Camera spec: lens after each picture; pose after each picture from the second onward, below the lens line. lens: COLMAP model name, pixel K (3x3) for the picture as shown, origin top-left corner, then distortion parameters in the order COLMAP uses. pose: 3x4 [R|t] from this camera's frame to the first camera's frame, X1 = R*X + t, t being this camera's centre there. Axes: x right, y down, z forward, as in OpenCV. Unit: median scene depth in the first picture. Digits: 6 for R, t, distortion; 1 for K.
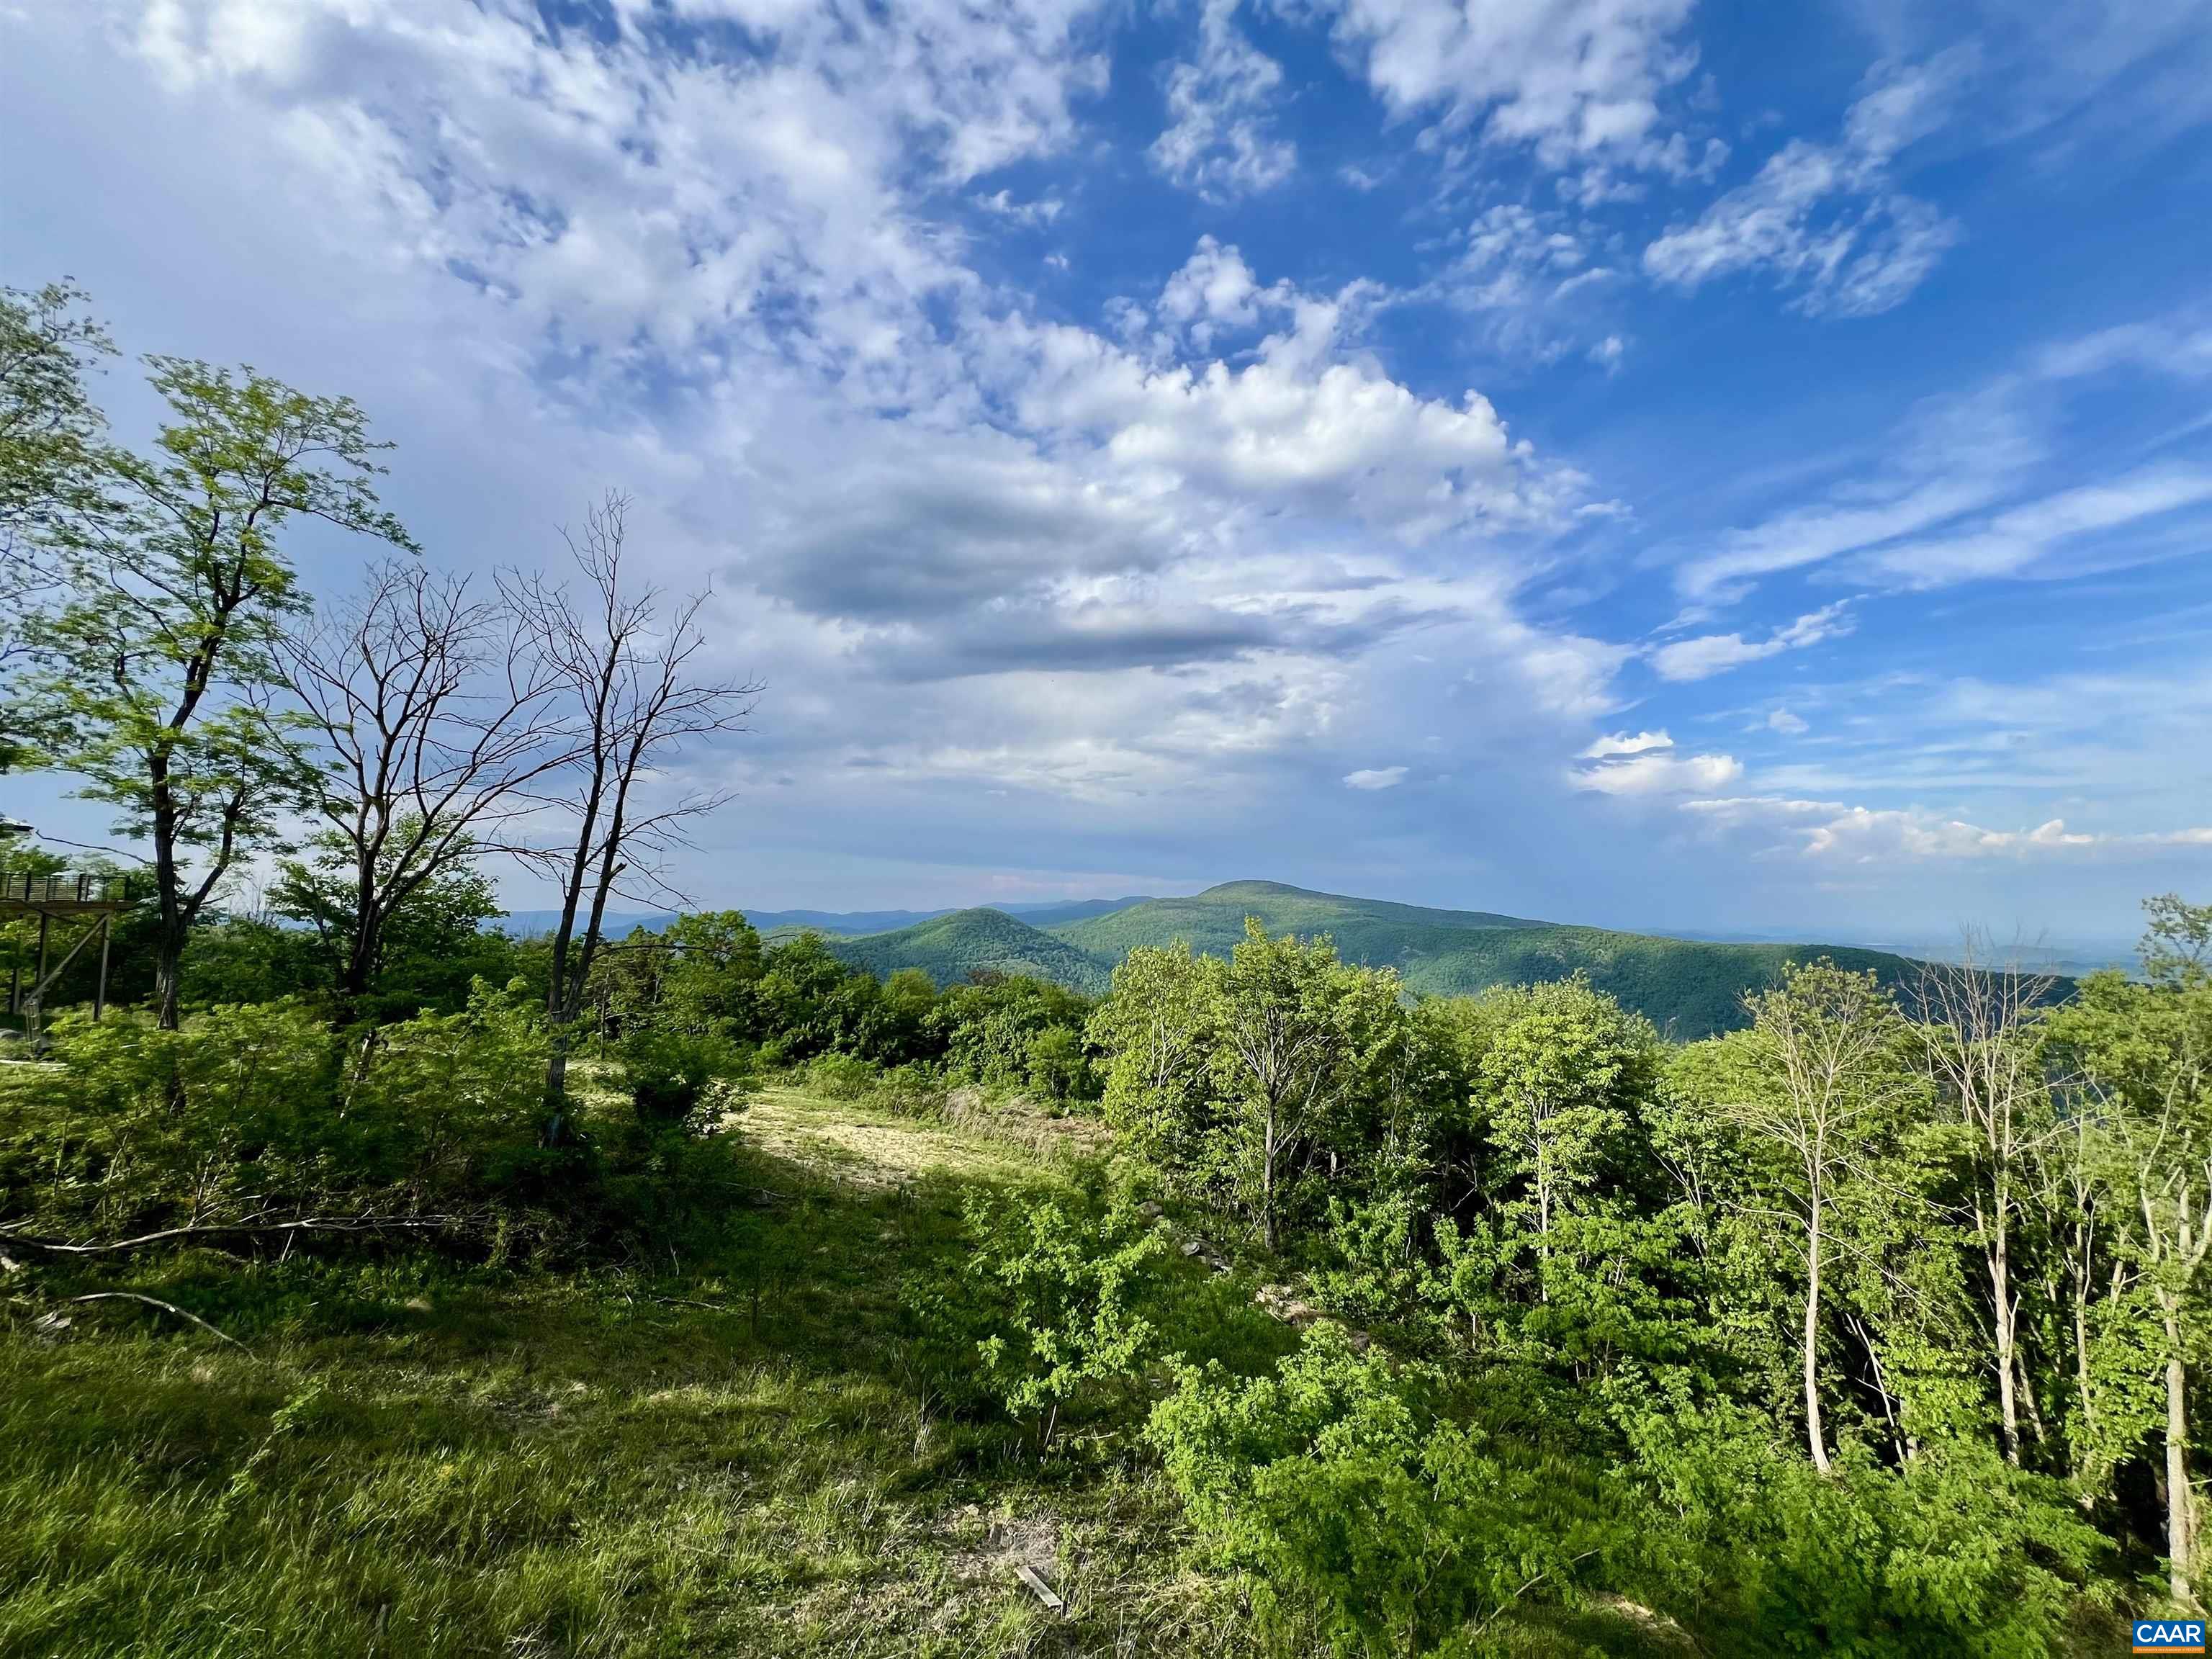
lens RADIAL K [[877.1, 0, 1111.4], [0, 877.1, 835.3], [0, 0, 1]] dist [-0.002500, 0.000432]
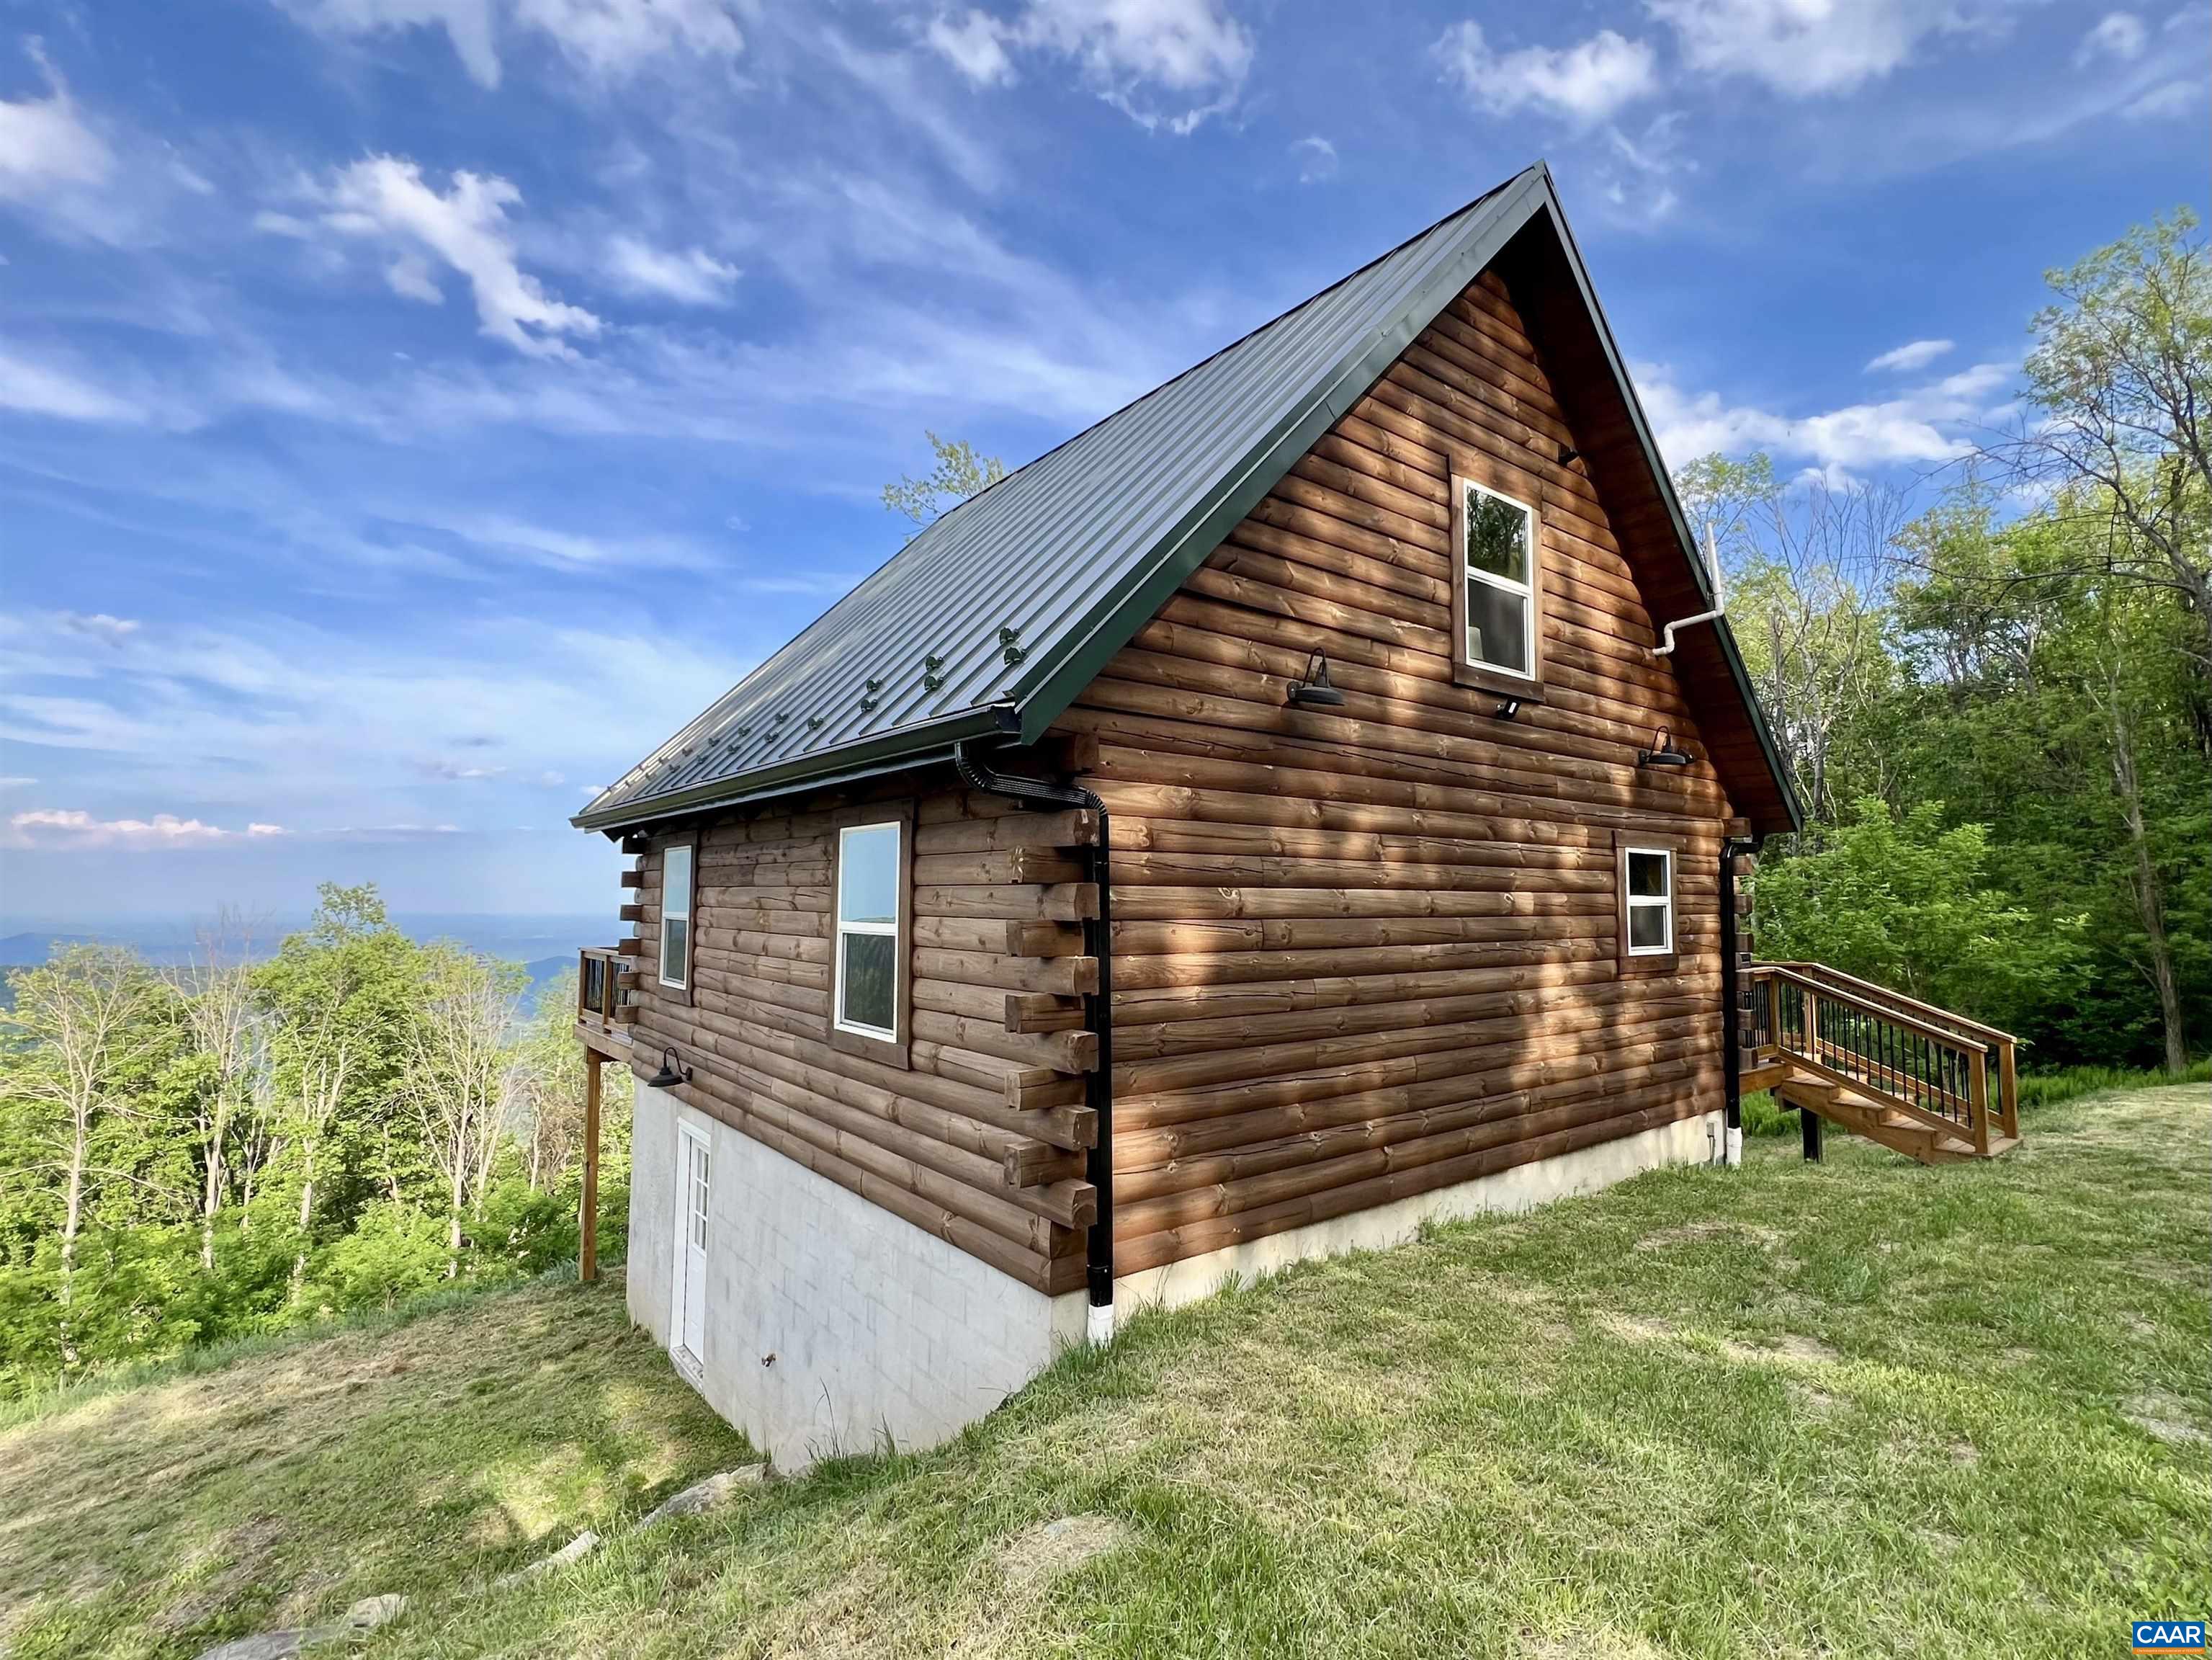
lens RADIAL K [[1054.5, 0, 1098.6], [0, 1054.5, 847.0], [0, 0, 1]] dist [0.008160, -0.000109]
pose [[0.003592, 0.036234, 0.999337, -0.518078], [-0.091288, 0.995182, -0.035755, -0.040408], [-0.995818, -0.091099, 0.006882, -0.270670]]
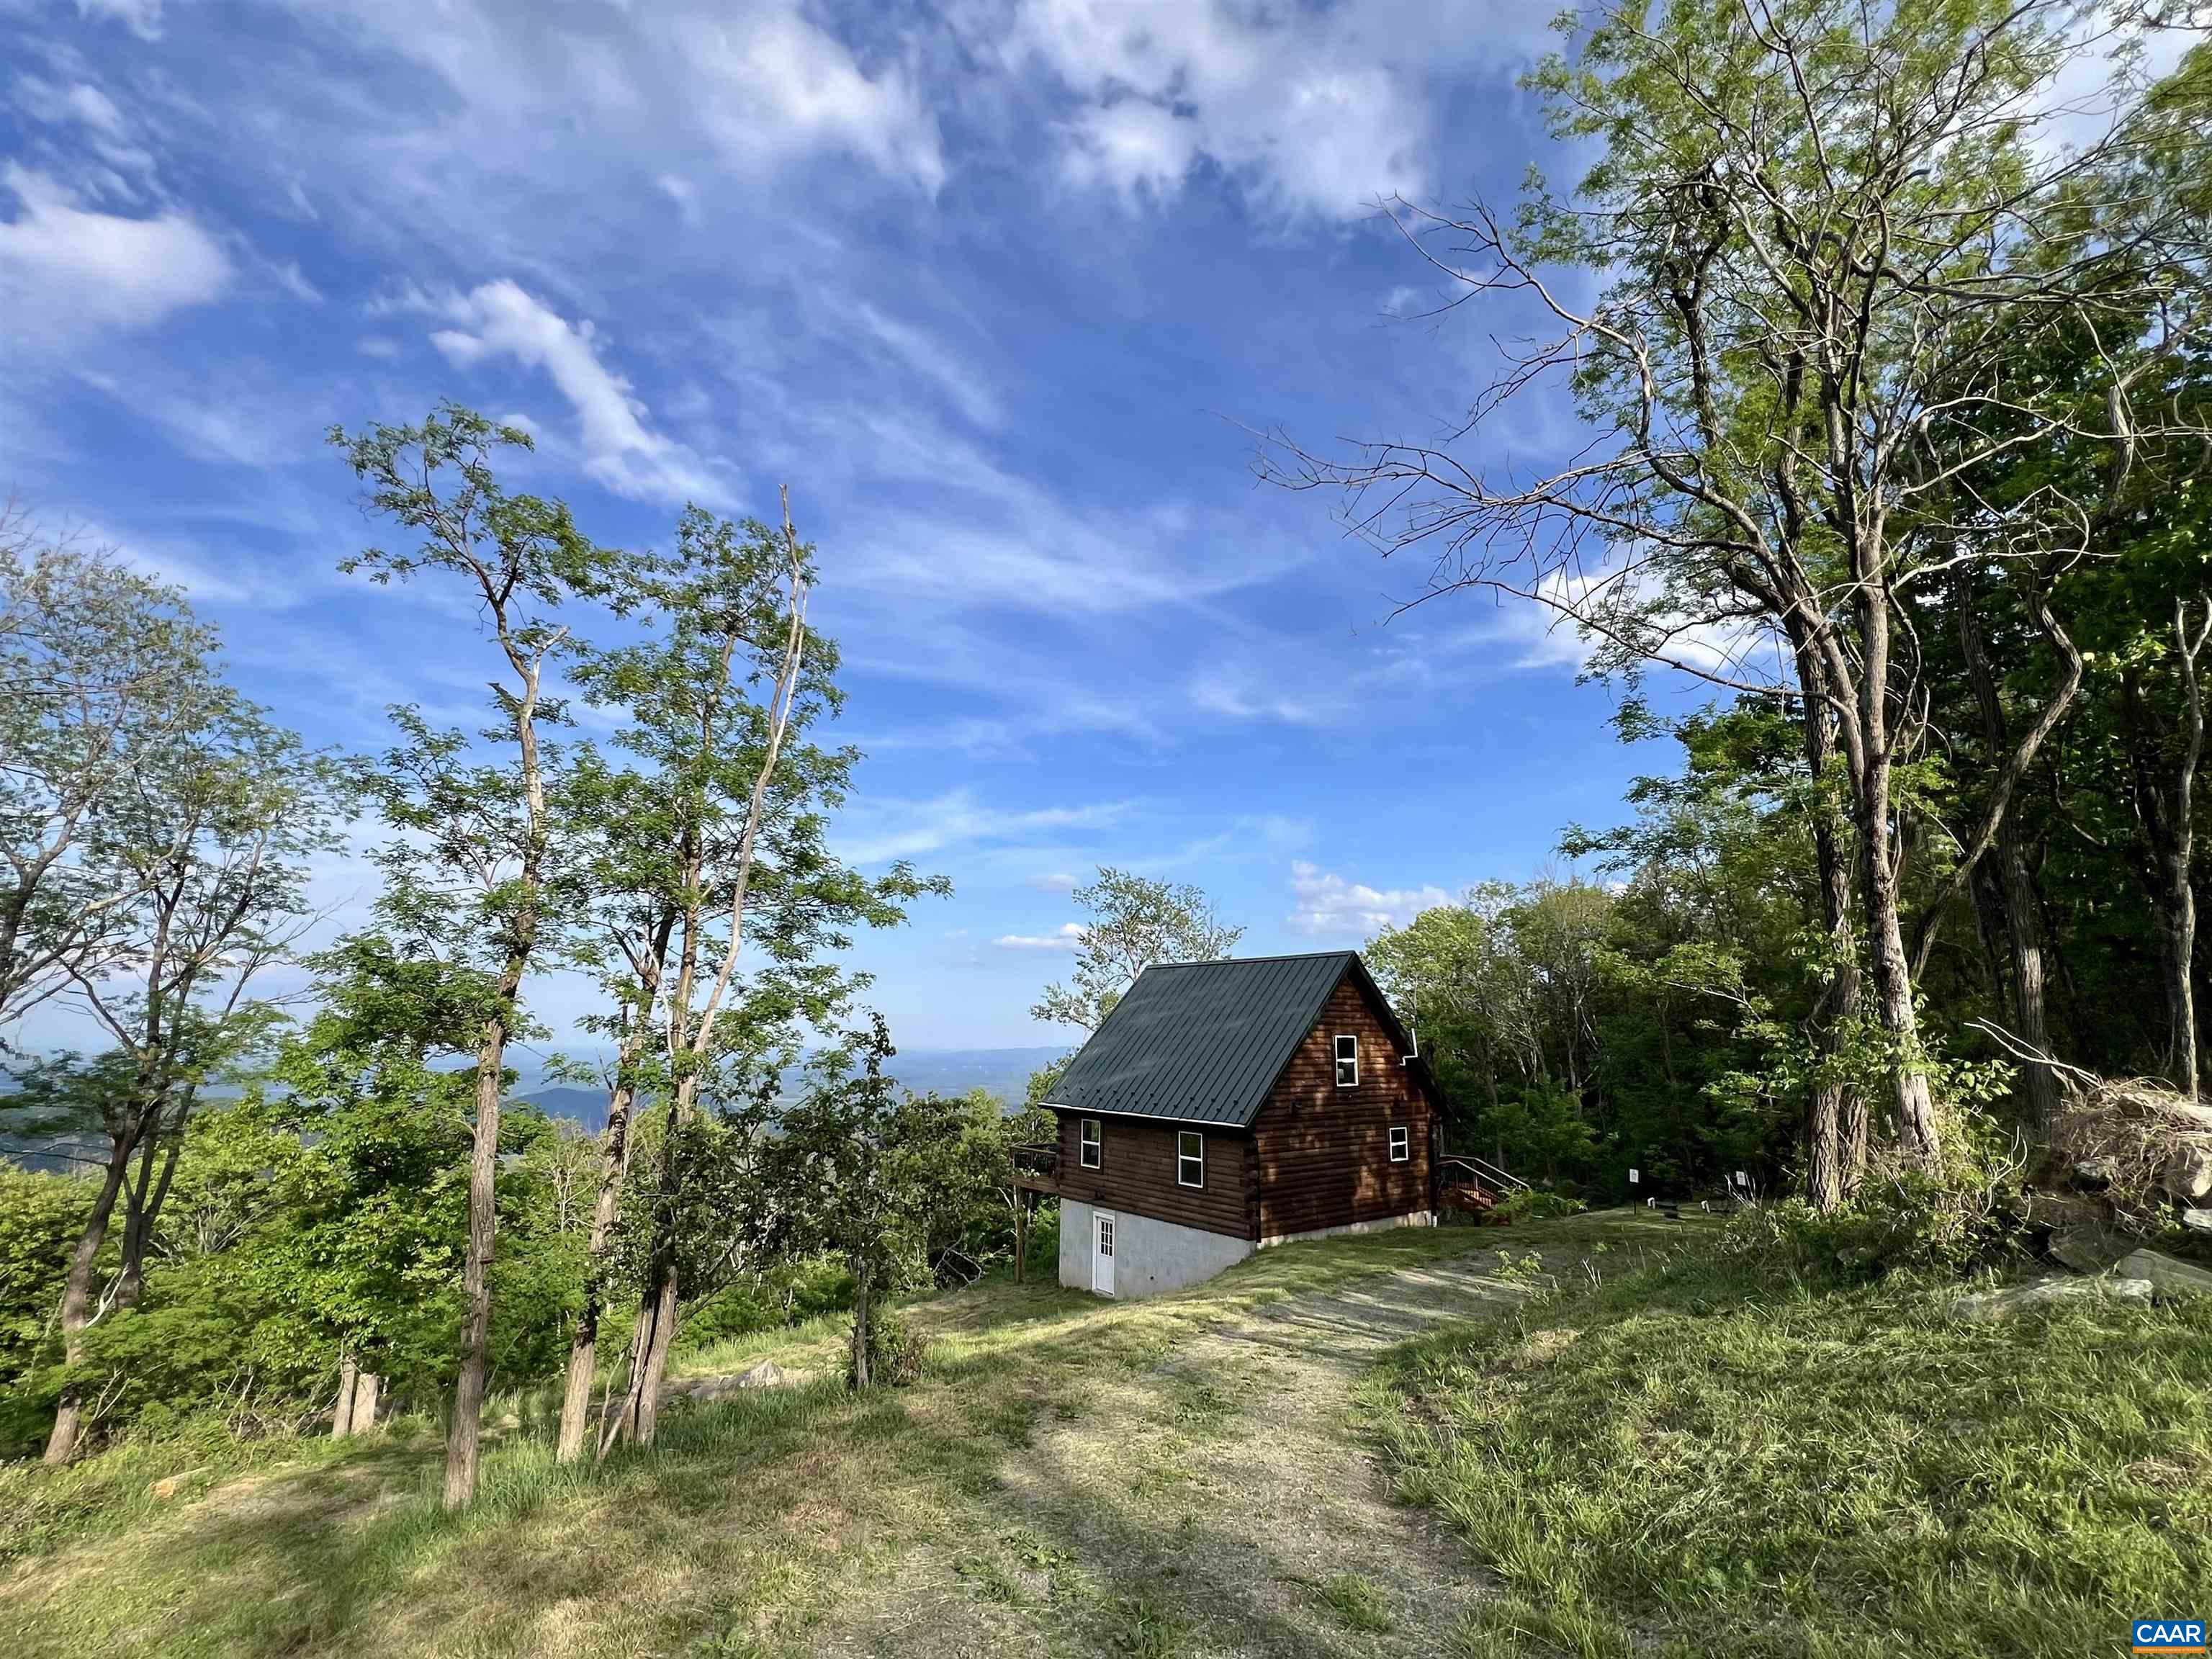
lens RADIAL K [[986.2, 0, 1095.4], [0, 986.2, 823.8], [0, 0, 1]] dist [0.000289, -0.000203]
pose [[-0.020320, 0.201843, 0.979207, -1.345680], [-0.104096, 0.973659, -0.202860, -0.147355], [-0.994360, -0.106054, 0.001226, -0.073507]]
